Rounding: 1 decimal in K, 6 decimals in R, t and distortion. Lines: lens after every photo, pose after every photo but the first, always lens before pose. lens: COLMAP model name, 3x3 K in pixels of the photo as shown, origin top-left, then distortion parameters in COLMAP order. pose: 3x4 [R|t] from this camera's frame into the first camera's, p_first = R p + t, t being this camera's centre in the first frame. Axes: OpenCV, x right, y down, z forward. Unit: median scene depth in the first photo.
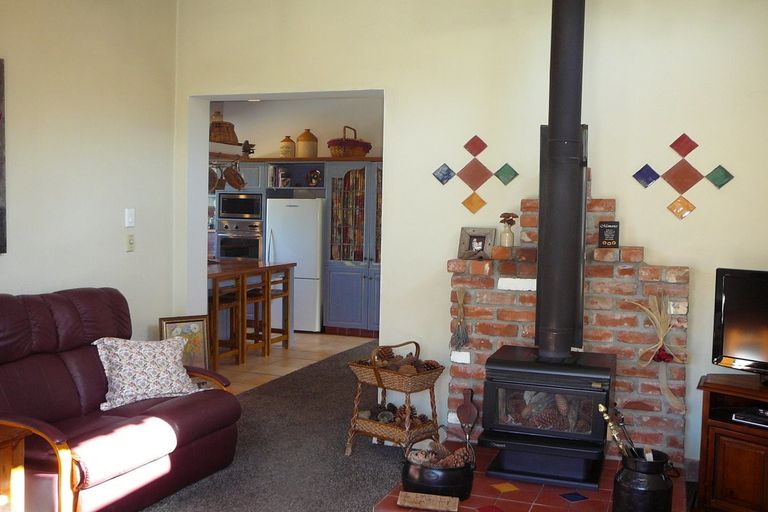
lens RADIAL K [[780.1, 0, 384.2], [0, 780.1, 256.0], [0, 0, 1]] dist [-0.041694, 0.000000]
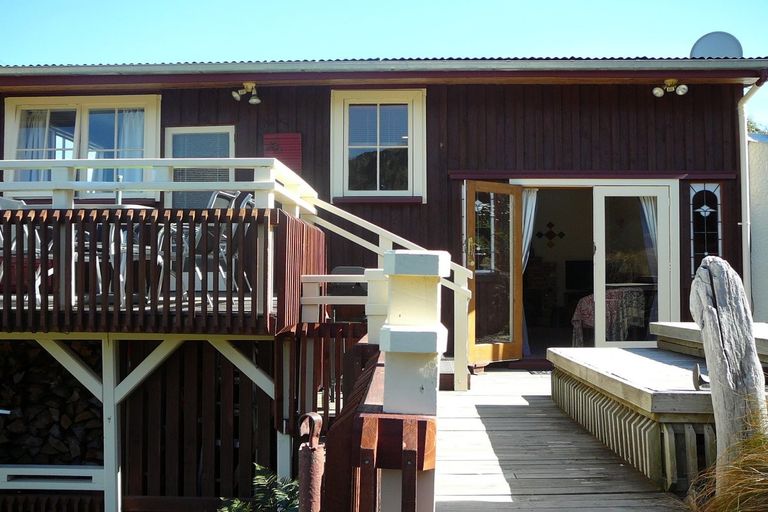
lens RADIAL K [[780.1, 0, 386.7], [0, 780.1, 250.6], [0, 0, 1]] dist [-0.041694, 0.000000]
pose [[0.947805, -0.012208, 0.318617, -1.311091], [0.034768, 0.997265, -0.065216, 0.152482], [-0.316949, 0.072890, 0.945638, -1.869188]]
